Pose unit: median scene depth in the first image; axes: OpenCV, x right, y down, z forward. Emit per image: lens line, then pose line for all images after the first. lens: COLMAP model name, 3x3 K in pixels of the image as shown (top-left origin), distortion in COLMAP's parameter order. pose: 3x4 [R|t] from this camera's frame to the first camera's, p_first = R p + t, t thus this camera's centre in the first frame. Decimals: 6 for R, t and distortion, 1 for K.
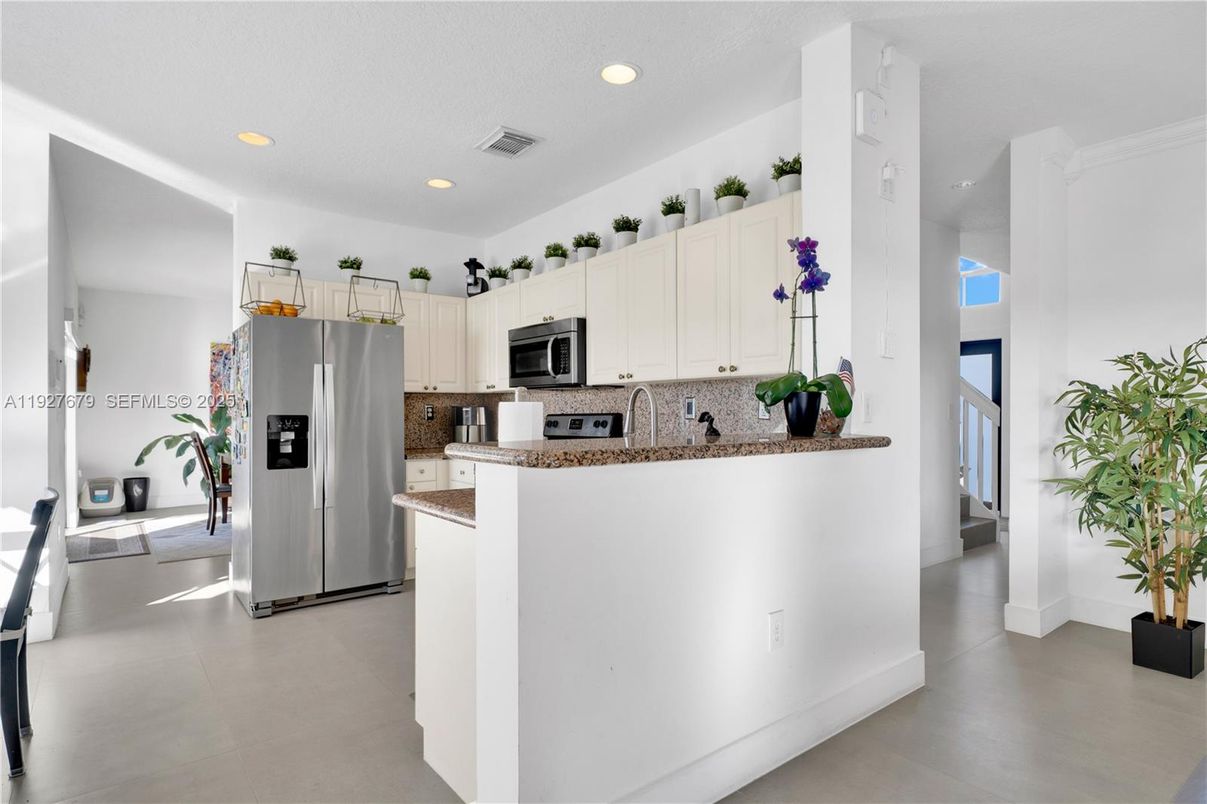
lens RADIAL K [[645.6, 0, 604.0], [0, 645.6, 407.0], [0, 0, 1]] dist [0.001050, 0.000098]
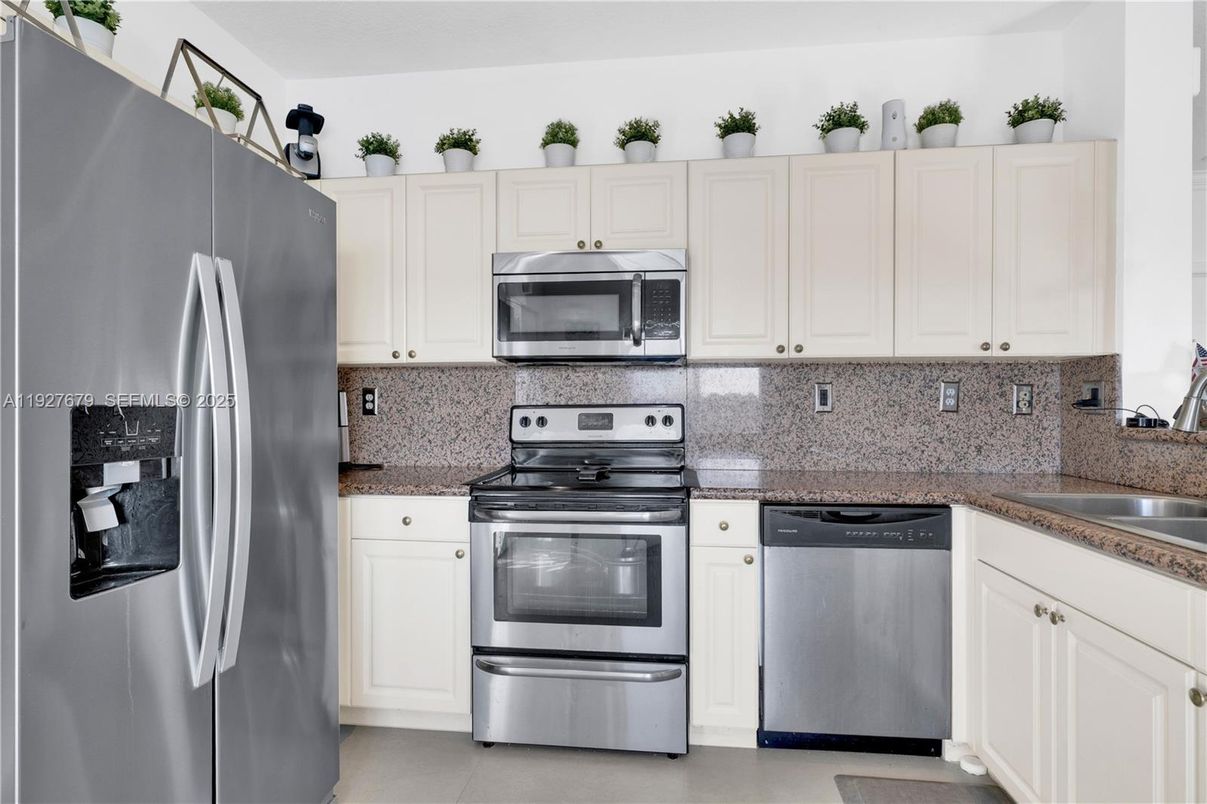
lens RADIAL K [[590.8, 0, 603.5], [0, 590.8, 403.1], [0, 0, 1]] dist [0.002096, -0.000132]
pose [[0.695934, -0.001855, 0.718103, -0.493380], [-0.007937, 0.999916, 0.010275, 0.002886], [-0.718061, -0.012850, 0.695861, 0.648784]]
